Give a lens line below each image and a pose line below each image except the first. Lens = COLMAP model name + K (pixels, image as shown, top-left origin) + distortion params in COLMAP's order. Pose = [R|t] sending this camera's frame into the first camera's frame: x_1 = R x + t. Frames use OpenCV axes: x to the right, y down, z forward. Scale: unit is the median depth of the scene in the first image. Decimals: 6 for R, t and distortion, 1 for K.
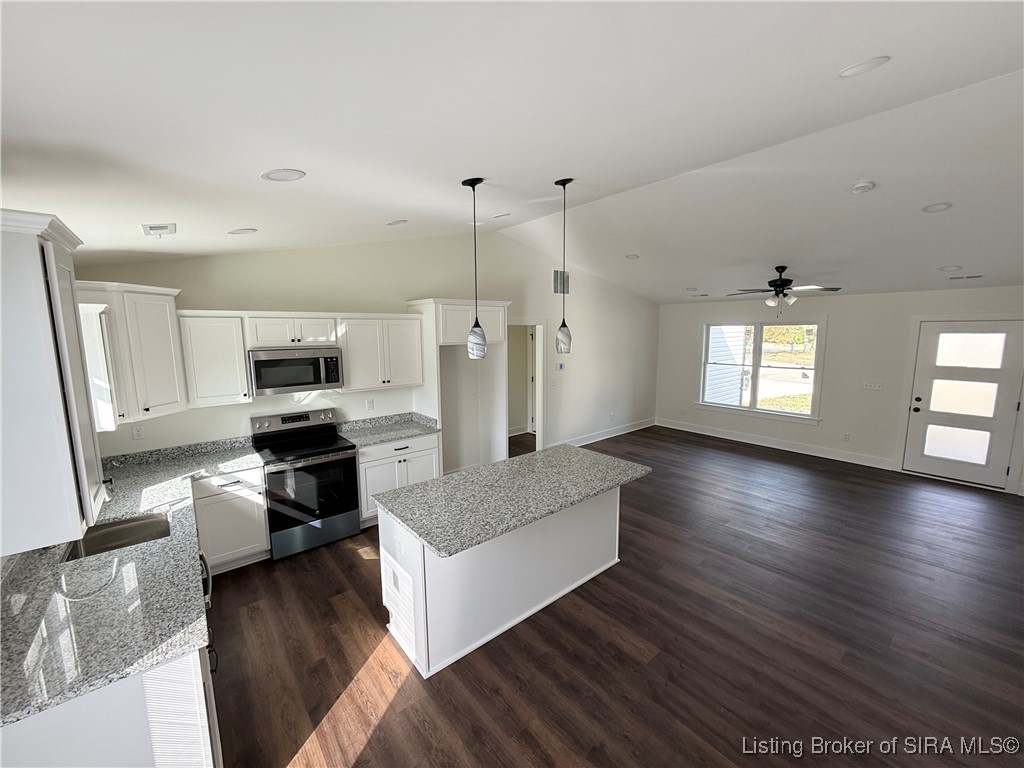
lens RADIAL K [[409.6, 0, 517.5], [0, 409.6, 381.8], [0, 0, 1]] dist [-0.002665, 0.001406]
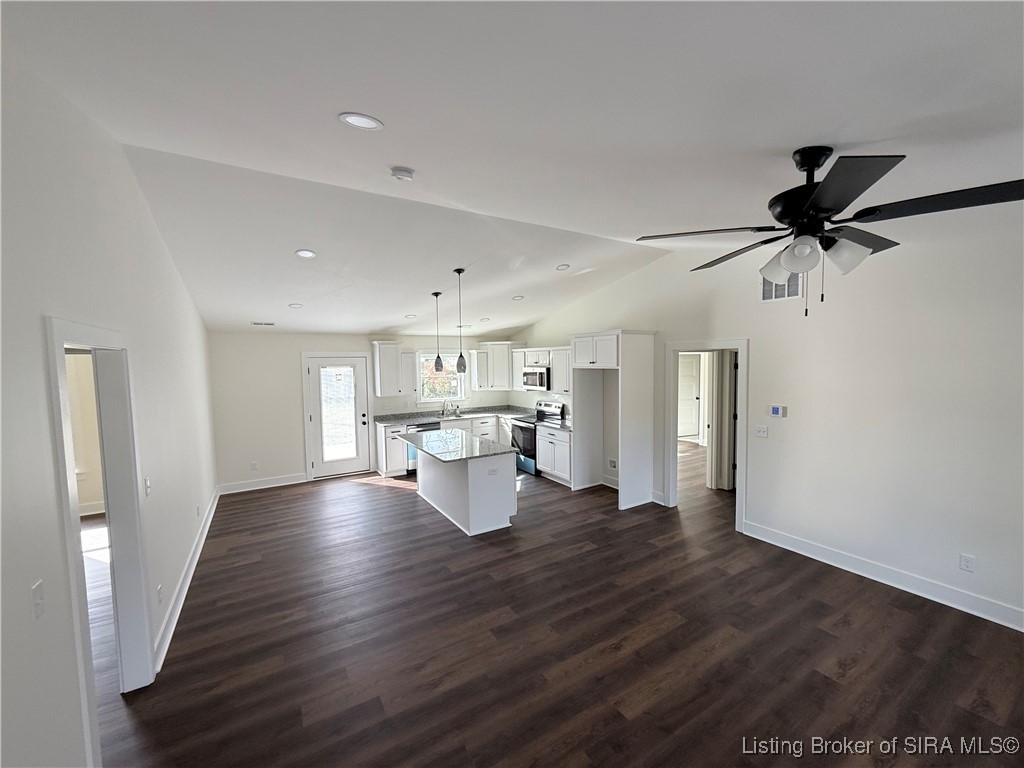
lens RADIAL K [[409.6, 0, 516.2], [0, 409.6, 384.5], [0, 0, 1]] dist [-0.002665, 0.001406]
pose [[-0.143640, 0.072405, -0.986978, 1.185207], [-0.108096, 0.990205, 0.088373, -0.136932], [0.983709, 0.119383, -0.134406, 1.014073]]
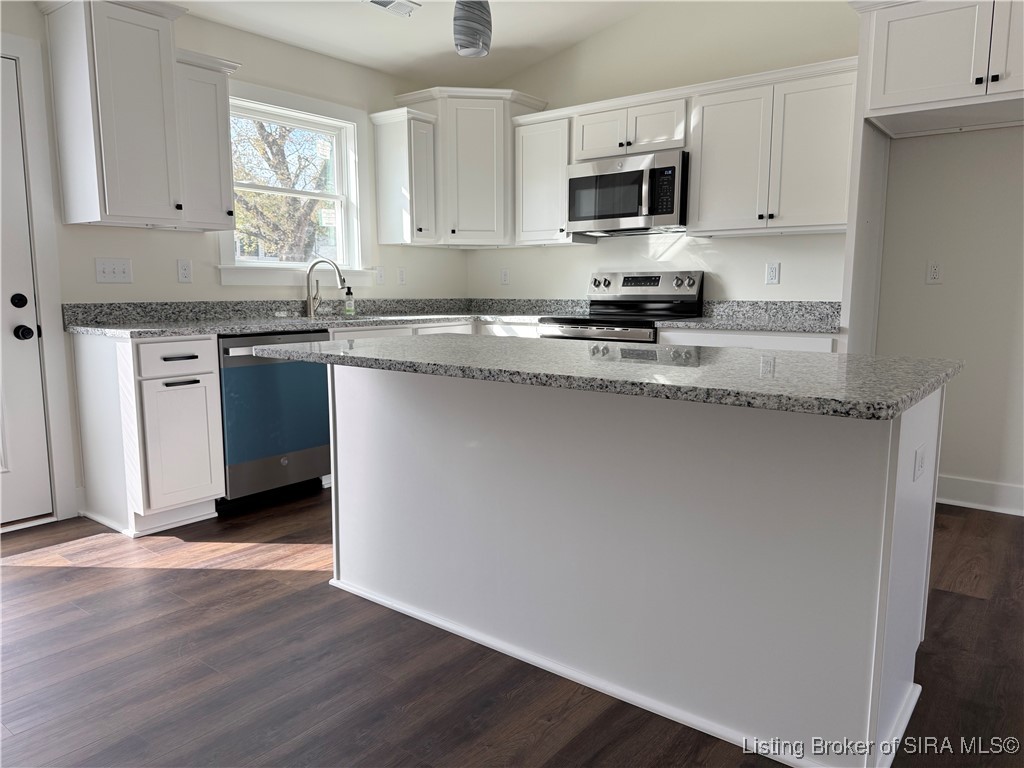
lens RADIAL K [[721.2, 0, 505.1], [0, 721.2, 393.2], [0, 0, 1]] dist [0.030116, -0.038295]
pose [[0.203449, 0.151832, -0.967241, 0.474015], [-0.127224, 0.983626, 0.127644, 0.133824], [0.970785, 0.097087, 0.219434, 0.528489]]
